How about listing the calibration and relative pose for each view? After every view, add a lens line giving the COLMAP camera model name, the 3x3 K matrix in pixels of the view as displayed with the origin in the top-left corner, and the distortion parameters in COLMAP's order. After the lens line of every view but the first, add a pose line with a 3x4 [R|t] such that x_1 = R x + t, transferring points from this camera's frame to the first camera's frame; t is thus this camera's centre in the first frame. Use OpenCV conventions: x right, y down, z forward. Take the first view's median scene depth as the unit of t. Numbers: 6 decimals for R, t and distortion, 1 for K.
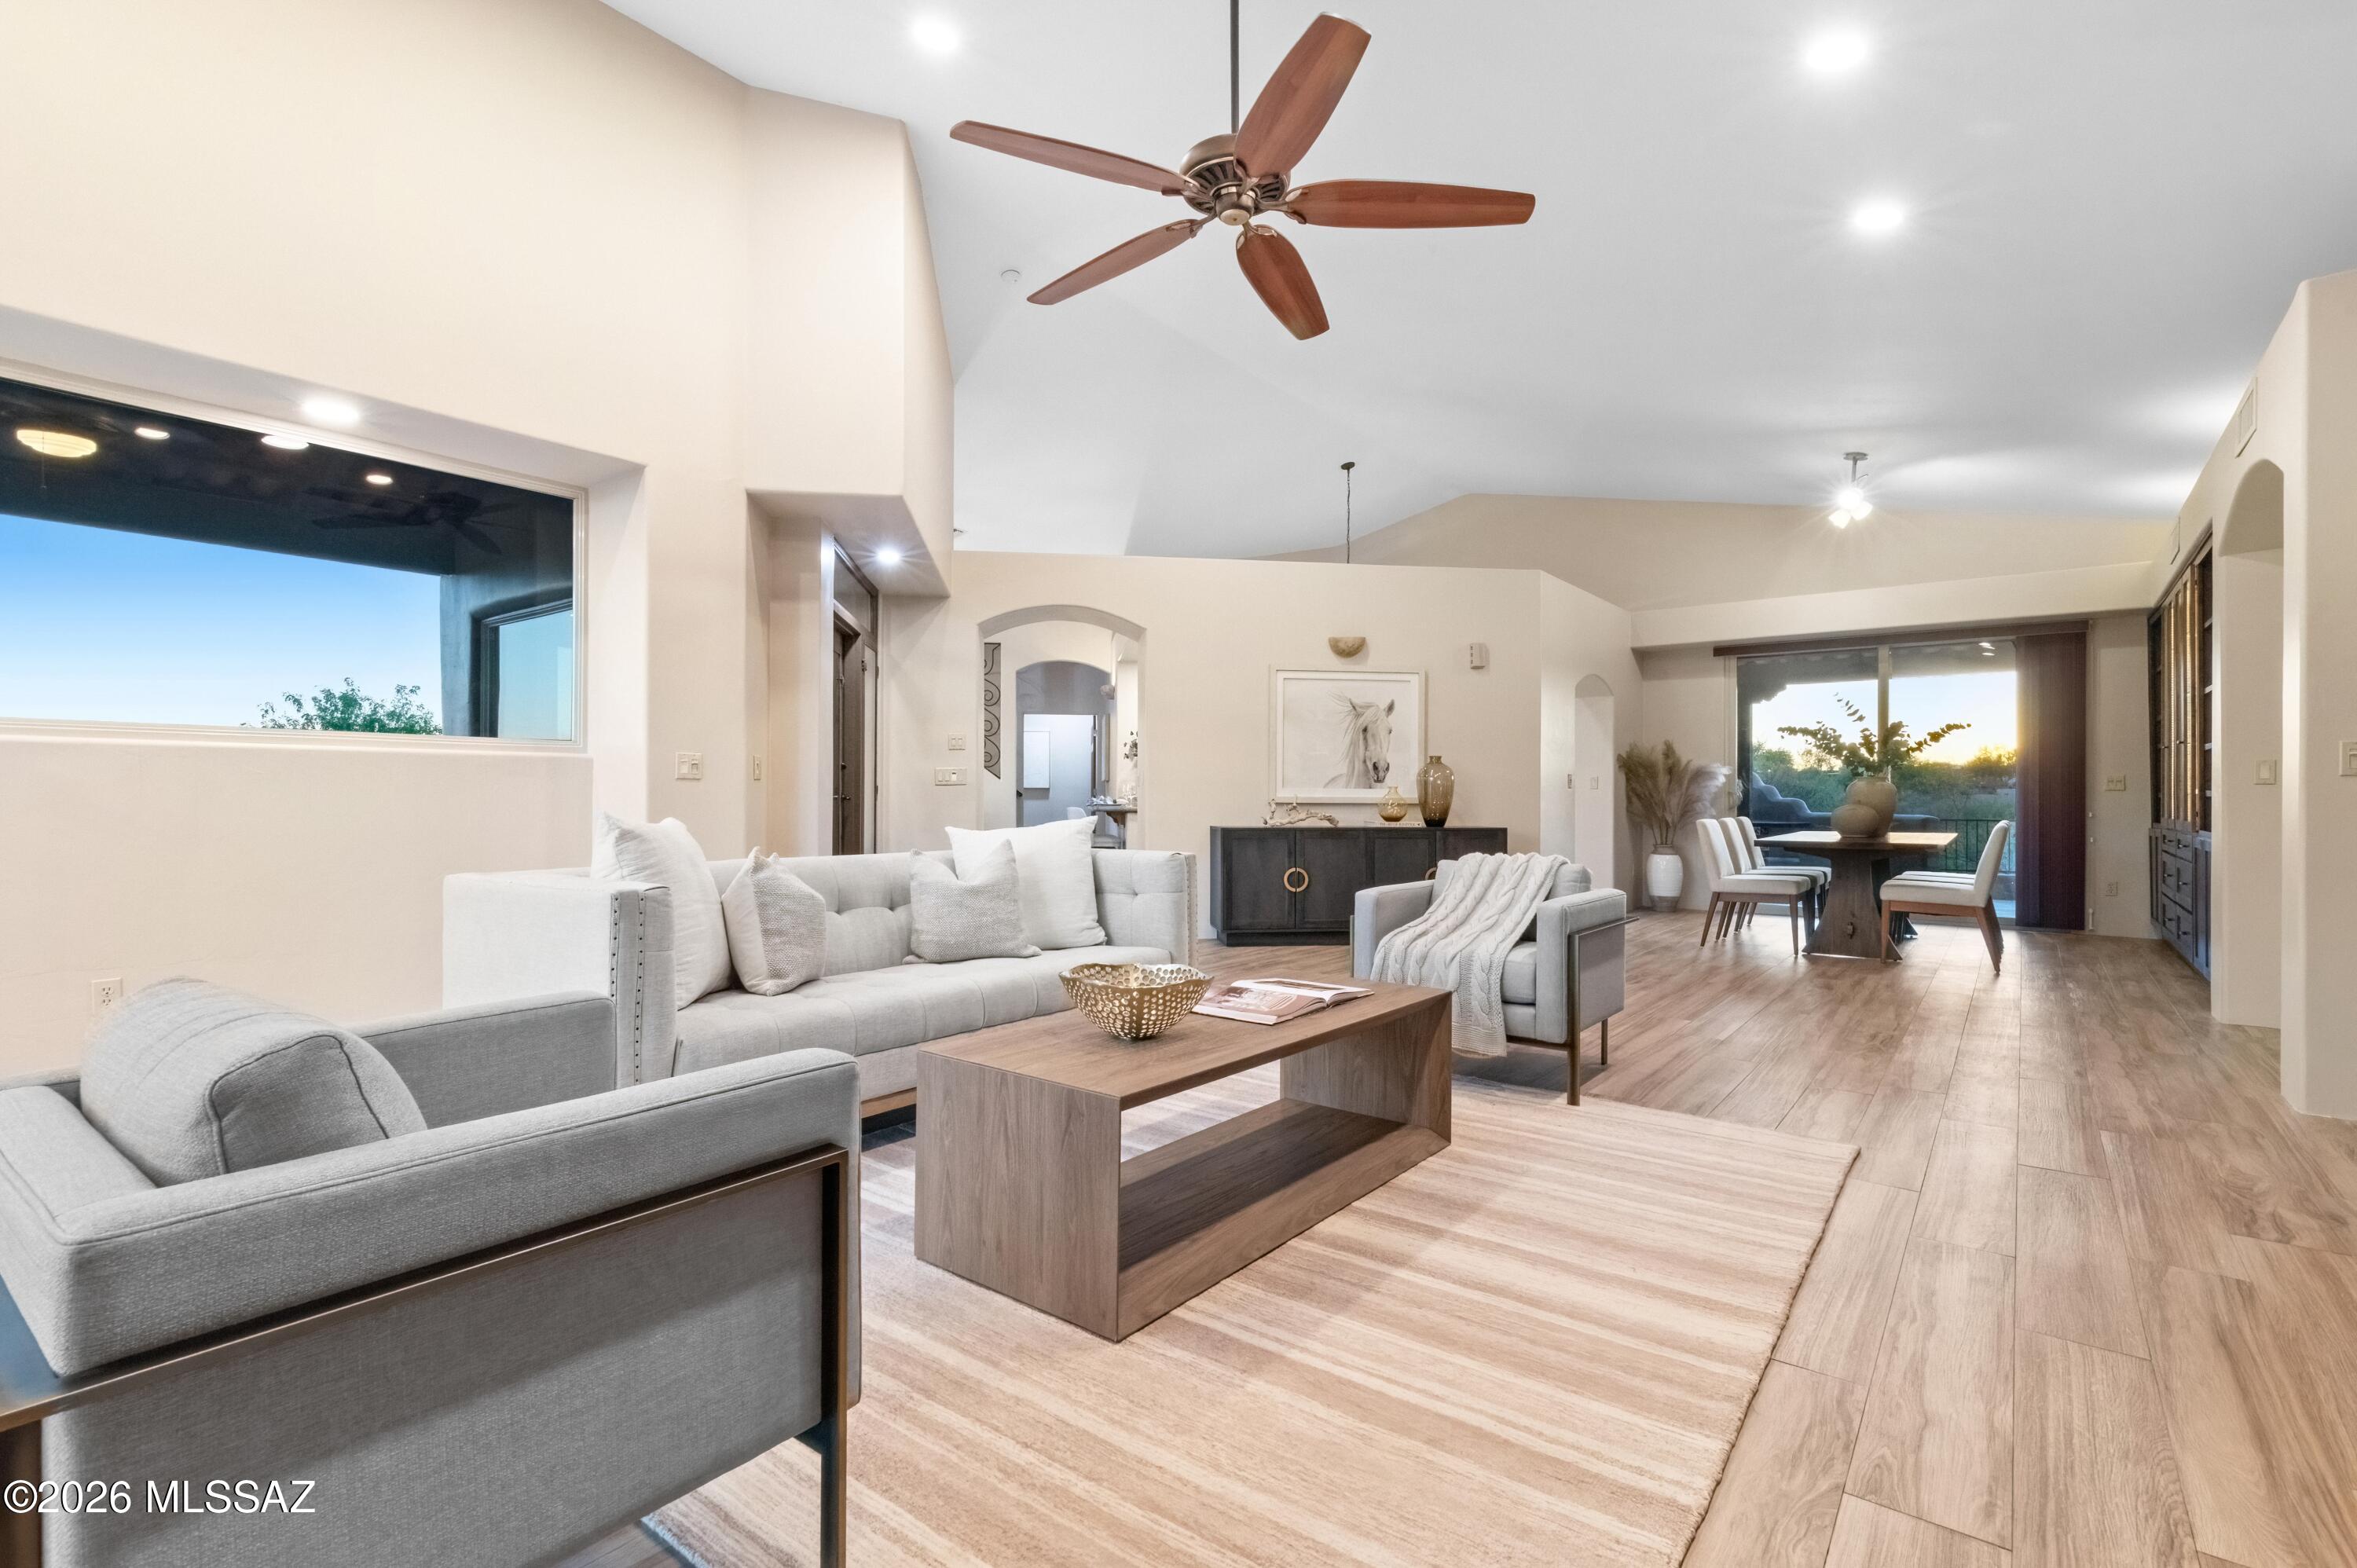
lens RADIAL K [[1075.7, 0, 1181.2], [0, 1075.7, 785.5], [0, 0, 1]] dist [0.010985, -0.000050]
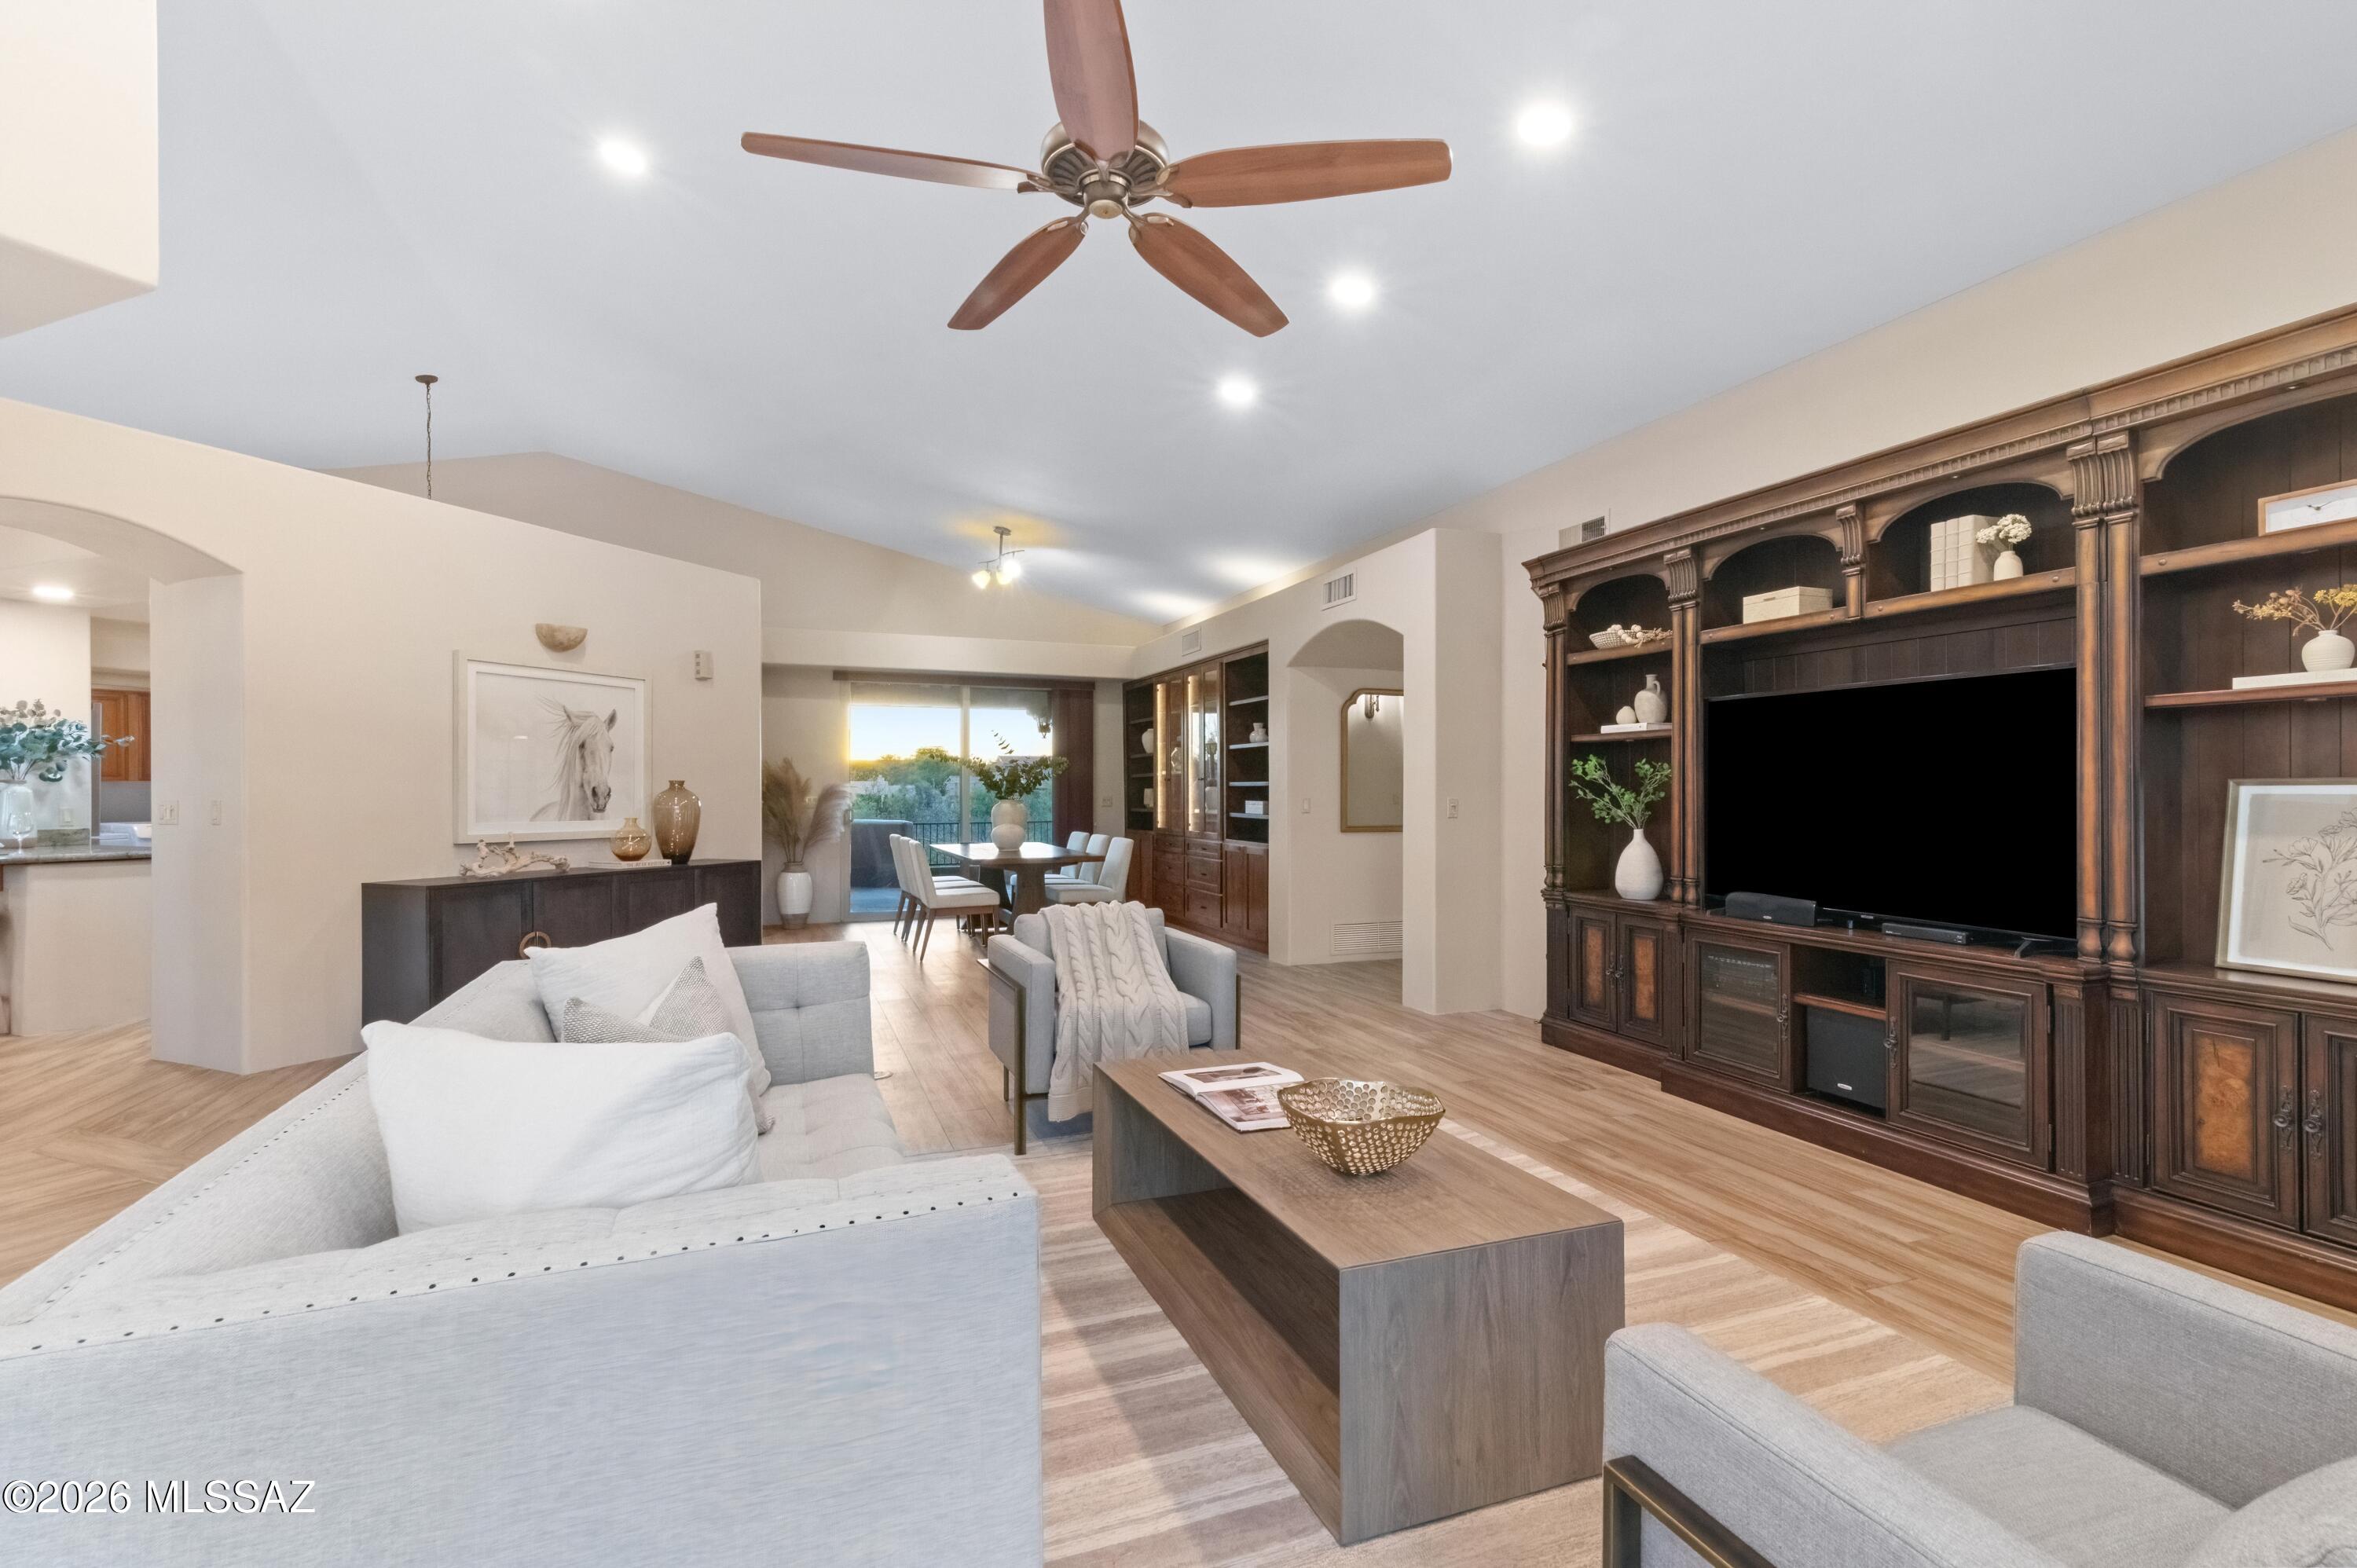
lens RADIAL K [[1075.7, 0, 1179.4], [0, 1075.7, 789.9], [0, 0, 1]] dist [0.010985, -0.000050]
pose [[0.514963, -0.002177, 0.857209, -0.293225], [-0.008071, 0.999940, 0.007388, -0.029645], [-0.857174, -0.010723, 0.514915, 0.219382]]
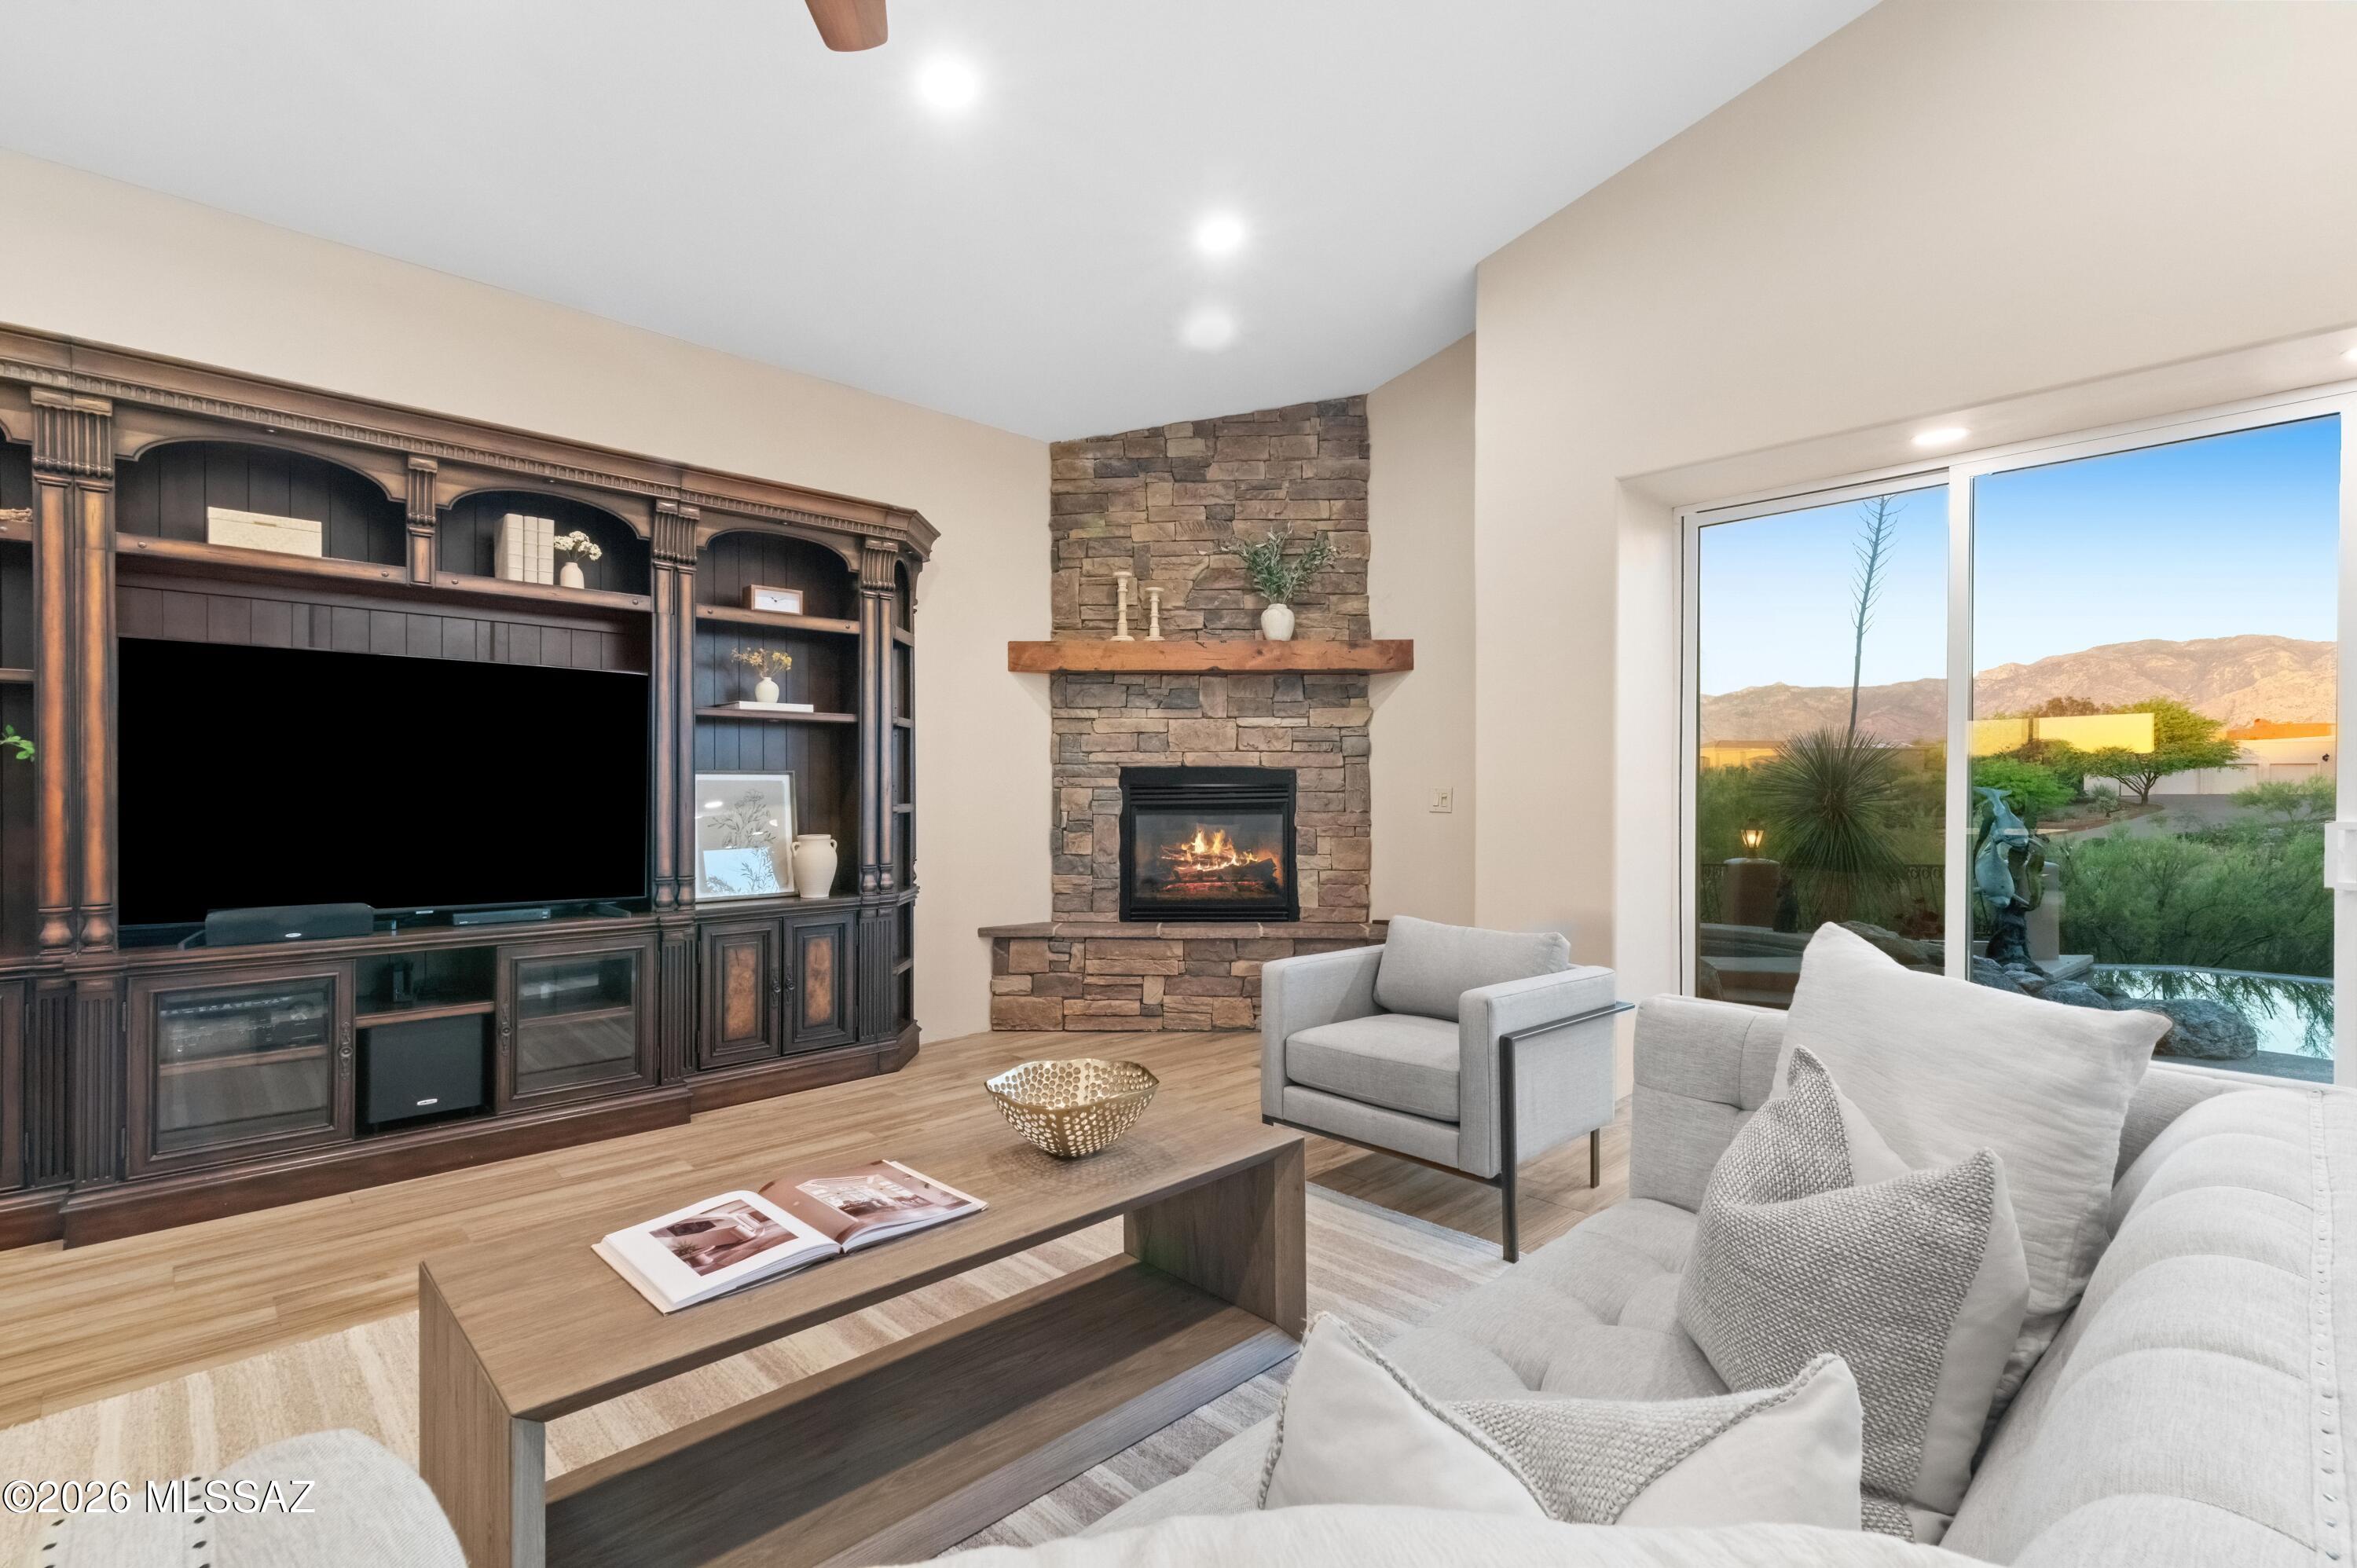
lens RADIAL K [[1075.7, 0, 1153.8], [0, 1075.7, 795.9], [0, 0, 1]] dist [0.010985, -0.000050]
pose [[-0.988577, 0.006649, 0.150572, -0.076271], [0.004274, 0.999861, -0.016096, -0.010413], [-0.150659, -0.015268, -0.988468, 0.608761]]
